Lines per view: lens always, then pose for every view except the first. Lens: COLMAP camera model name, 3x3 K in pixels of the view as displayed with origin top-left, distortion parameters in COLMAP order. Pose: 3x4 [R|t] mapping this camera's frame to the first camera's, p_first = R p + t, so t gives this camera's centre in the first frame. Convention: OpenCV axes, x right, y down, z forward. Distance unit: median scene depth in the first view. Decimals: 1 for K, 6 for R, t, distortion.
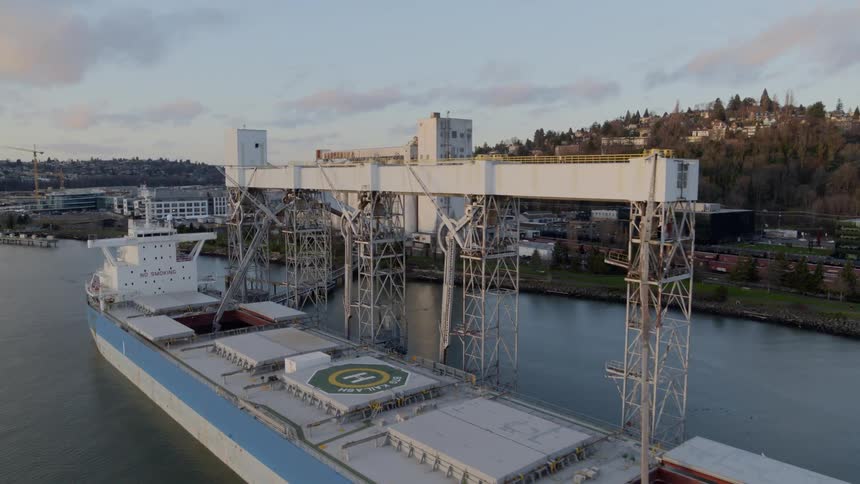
lens RADIAL K [[635.6, 0, 431.0], [0, 635.6, 243.5], [0, 0, 1]] dist [-0.053944, 0.002851]
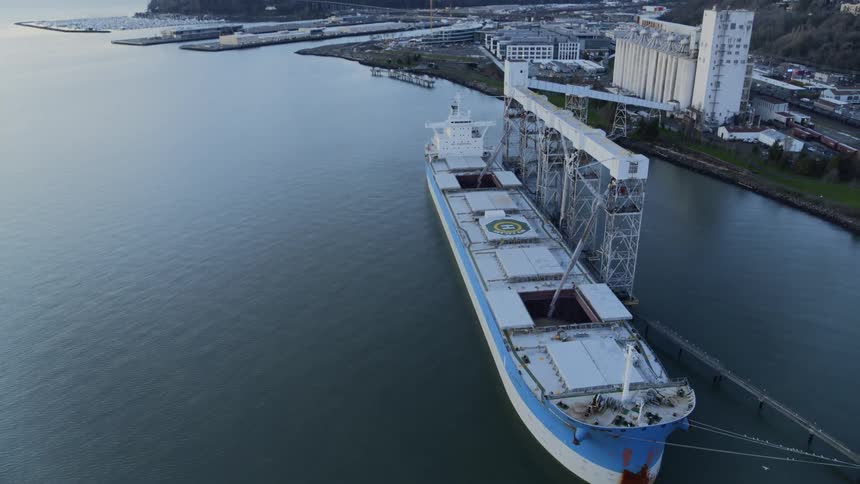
lens RADIAL K [[635.6, 0, 429.7], [0, 635.6, 241.5], [0, 0, 1]] dist [-0.053944, 0.002851]
pose [[0.832121, 0.209882, -0.513346, 0.544559], [-0.051711, 0.950955, 0.304977, -0.270371], [0.552178, -0.227232, 0.802163, -0.630774]]
